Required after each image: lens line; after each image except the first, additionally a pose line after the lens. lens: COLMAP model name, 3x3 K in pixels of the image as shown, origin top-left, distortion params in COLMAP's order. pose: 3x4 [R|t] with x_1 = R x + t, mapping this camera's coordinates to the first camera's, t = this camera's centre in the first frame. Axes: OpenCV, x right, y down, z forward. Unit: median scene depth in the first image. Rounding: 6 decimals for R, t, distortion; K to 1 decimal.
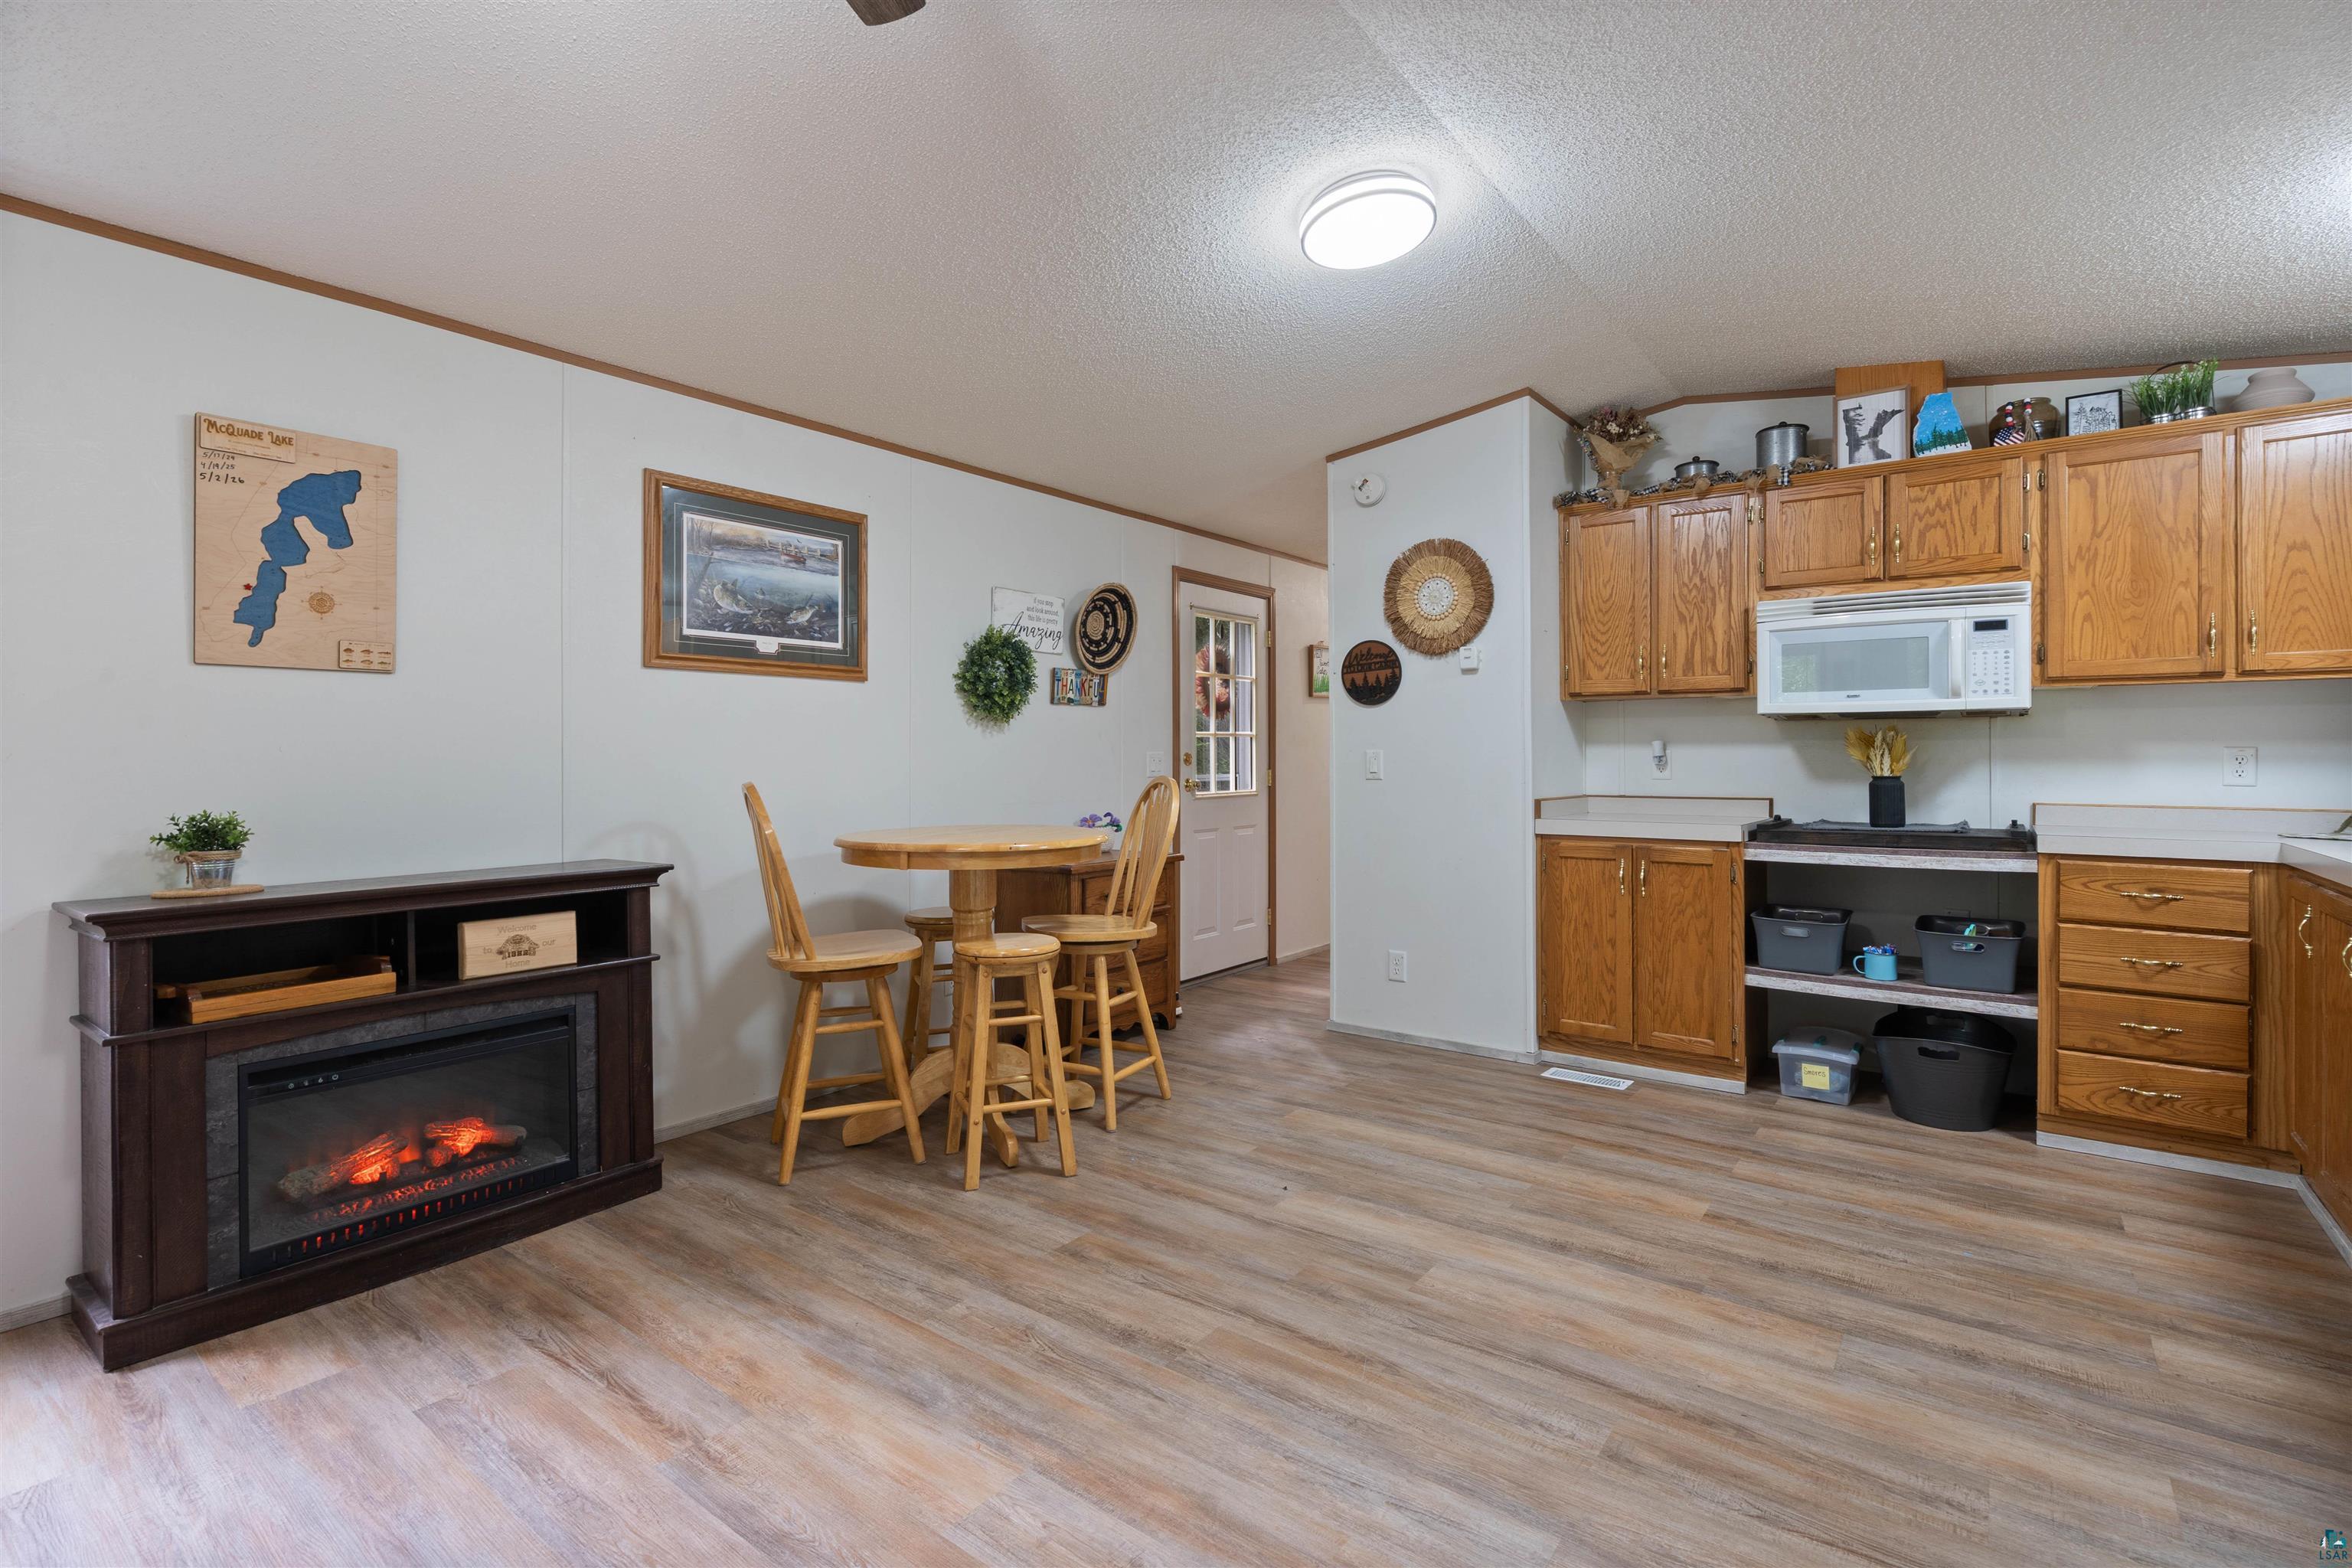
lens RADIAL K [[1082.2, 0, 1155.0], [0, 1082.2, 750.9], [0, 0, 1]] dist [-0.006299, 0.000530]
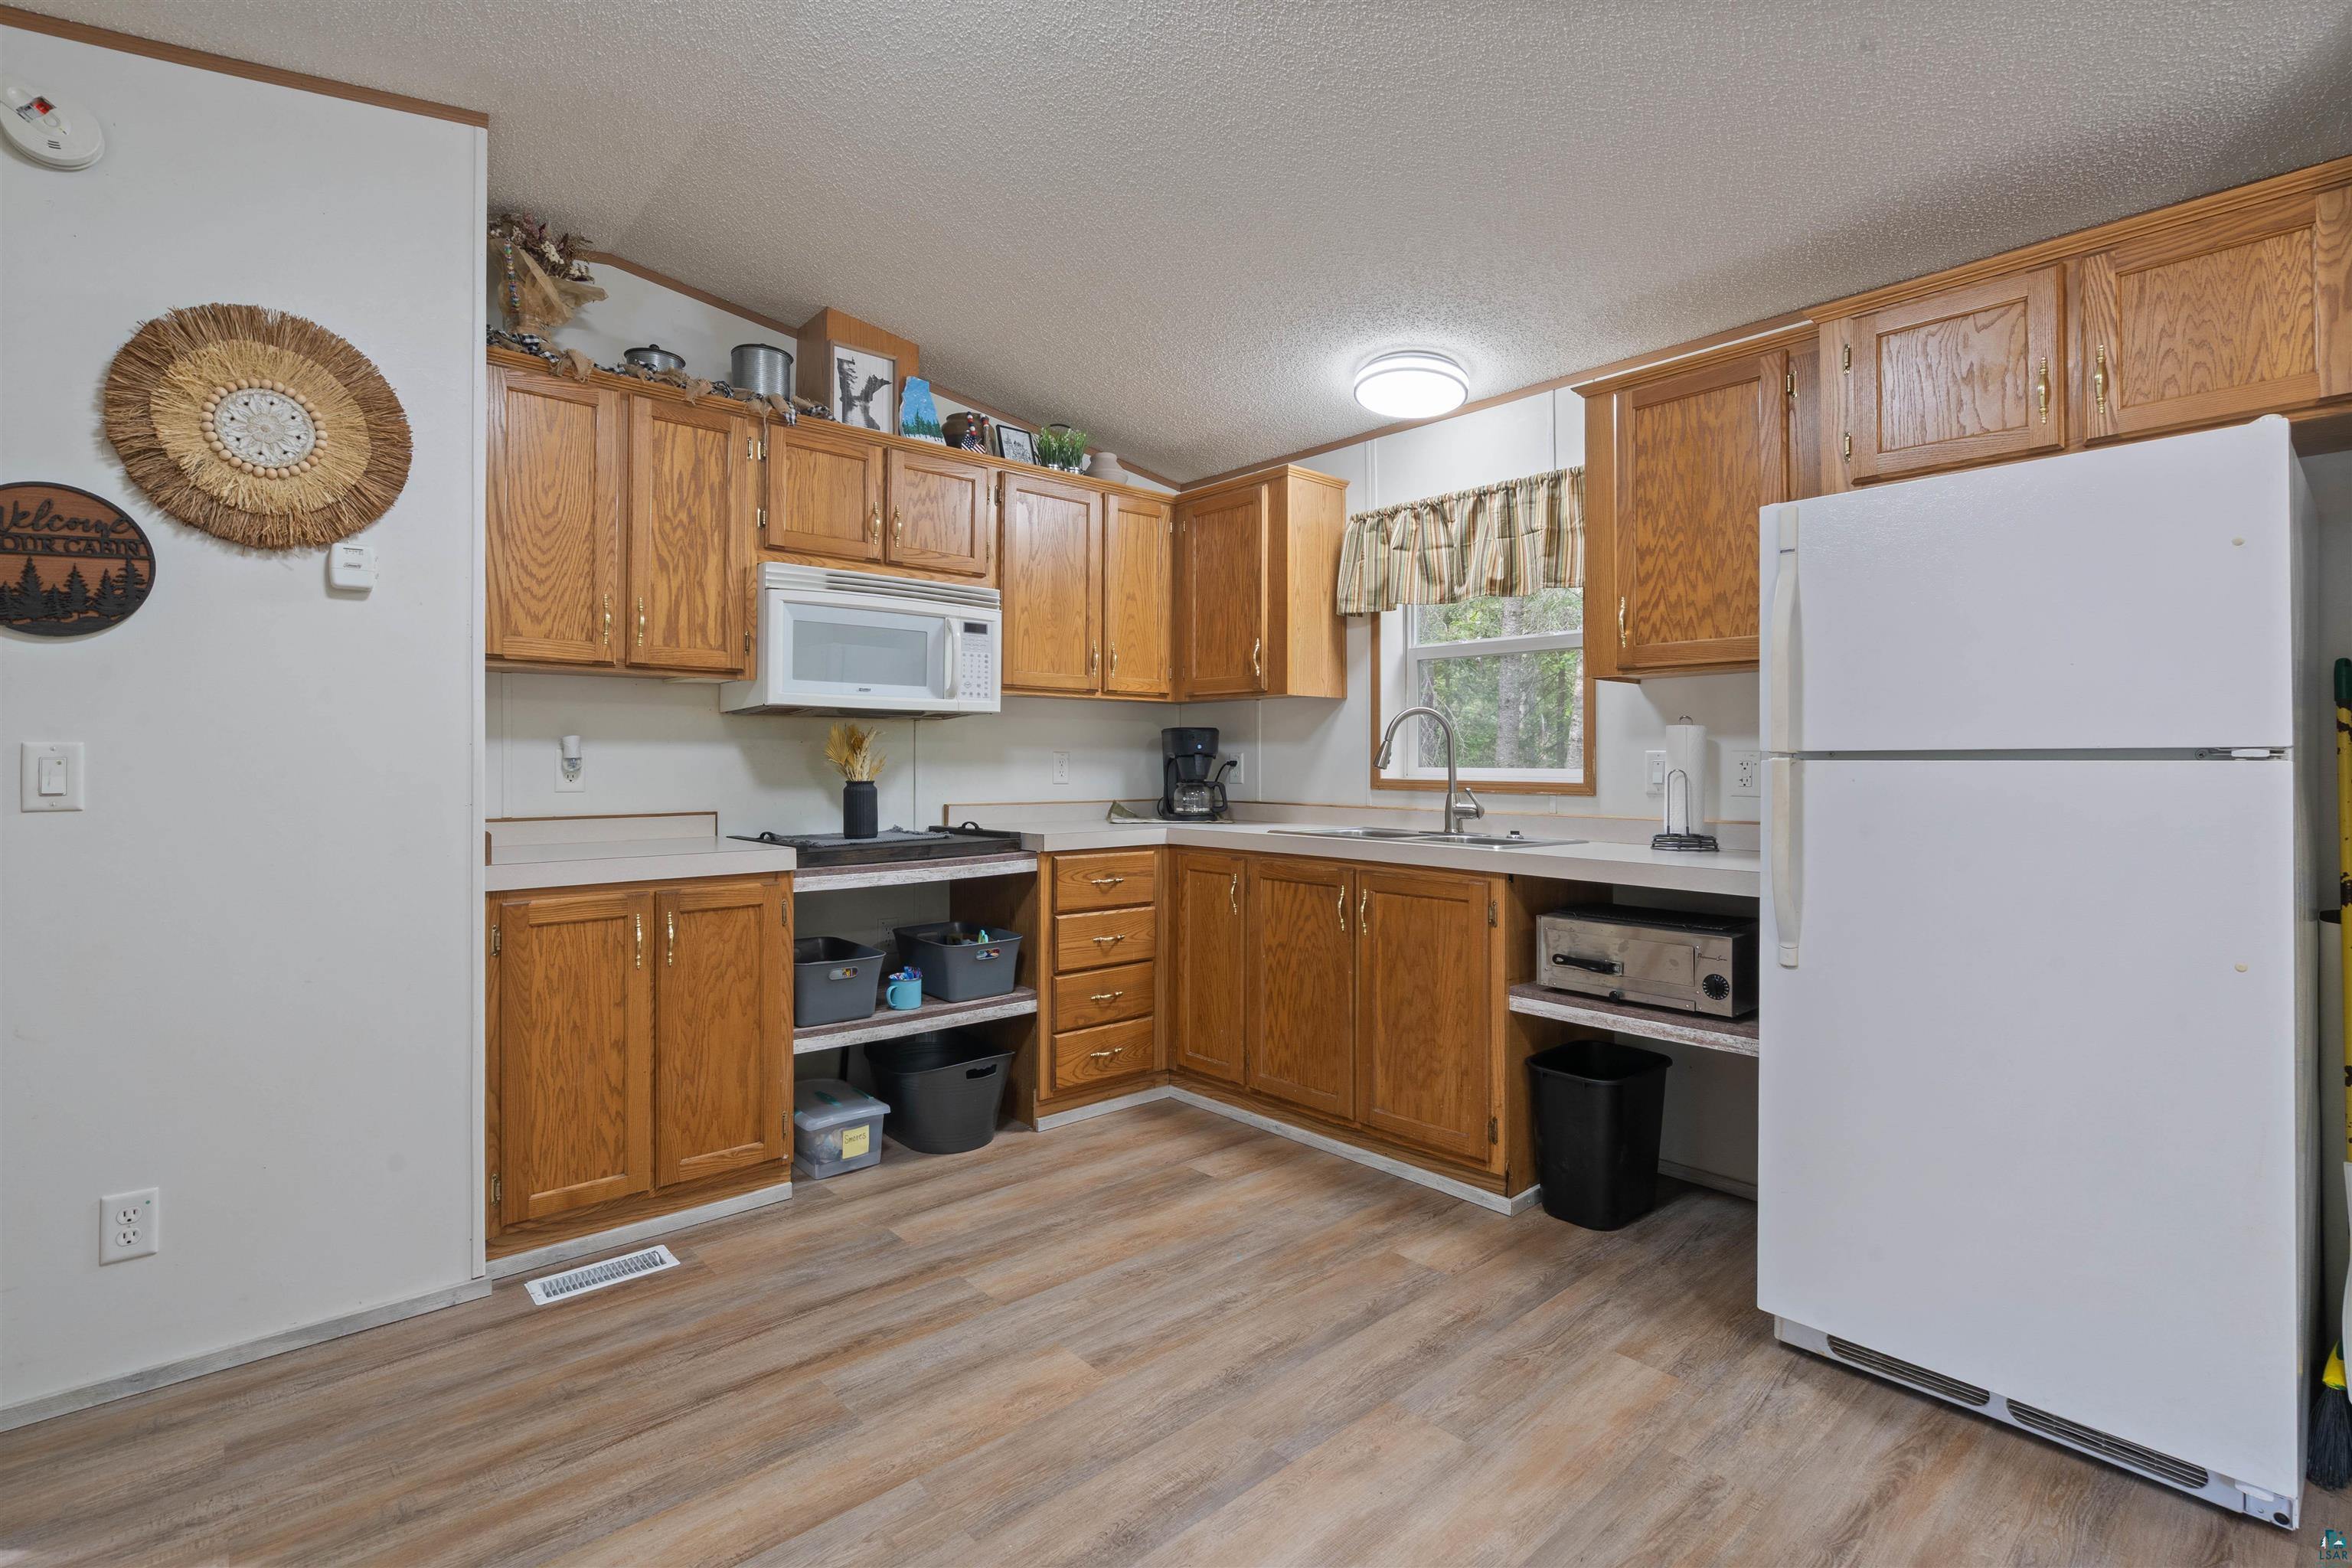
lens RADIAL K [[1082.2, 0, 1155.0], [0, 1082.2, 750.9], [0, 0, 1]] dist [-0.006299, 0.000530]
pose [[0.181309, 0.011210, 0.983362, -0.168962], [-0.005074, 0.999932, -0.010463, 0.006533], [-0.983413, -0.003092, 0.181353, 0.611791]]
